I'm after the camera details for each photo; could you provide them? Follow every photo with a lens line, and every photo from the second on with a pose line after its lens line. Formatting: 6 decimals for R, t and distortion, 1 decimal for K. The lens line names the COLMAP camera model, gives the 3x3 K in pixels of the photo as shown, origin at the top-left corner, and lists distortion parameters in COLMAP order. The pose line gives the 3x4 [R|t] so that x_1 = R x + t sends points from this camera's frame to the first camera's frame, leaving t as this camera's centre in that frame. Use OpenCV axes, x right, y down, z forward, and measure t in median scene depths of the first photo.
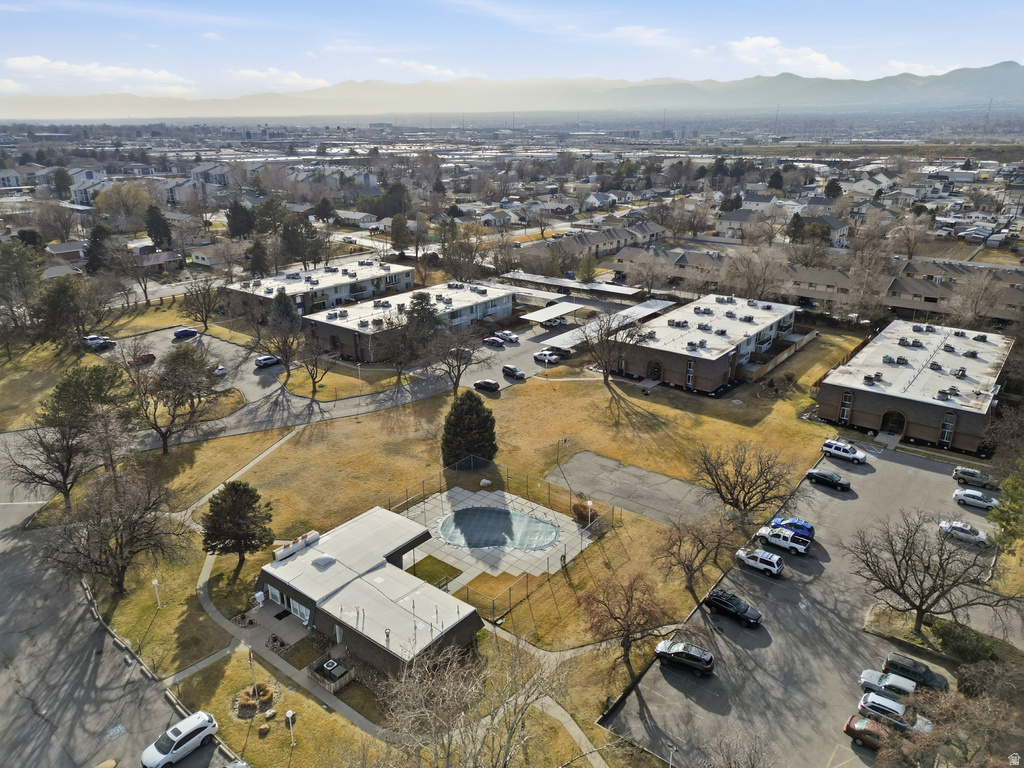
lens RADIAL K [[719.7, 0, 512.1], [0, 719.7, 383.9], [0, 0, 1]] dist [0.039141, -0.005195]
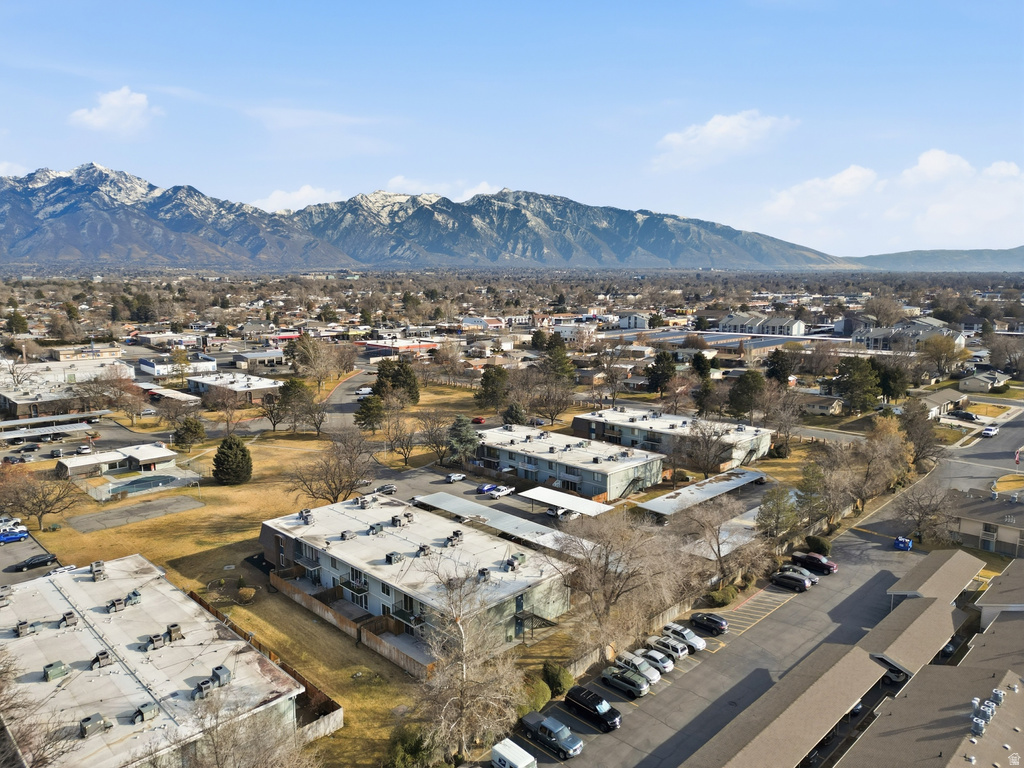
lens RADIAL K [[719.7, 0, 510.4], [0, 719.7, 384.2], [0, 0, 1]] dist [0.039141, -0.005195]
pose [[-0.128428, 0.147980, -0.980616, 1.156759], [-0.334982, 0.924215, 0.183340, -0.485138], [0.933431, 0.352035, -0.069124, 1.356480]]
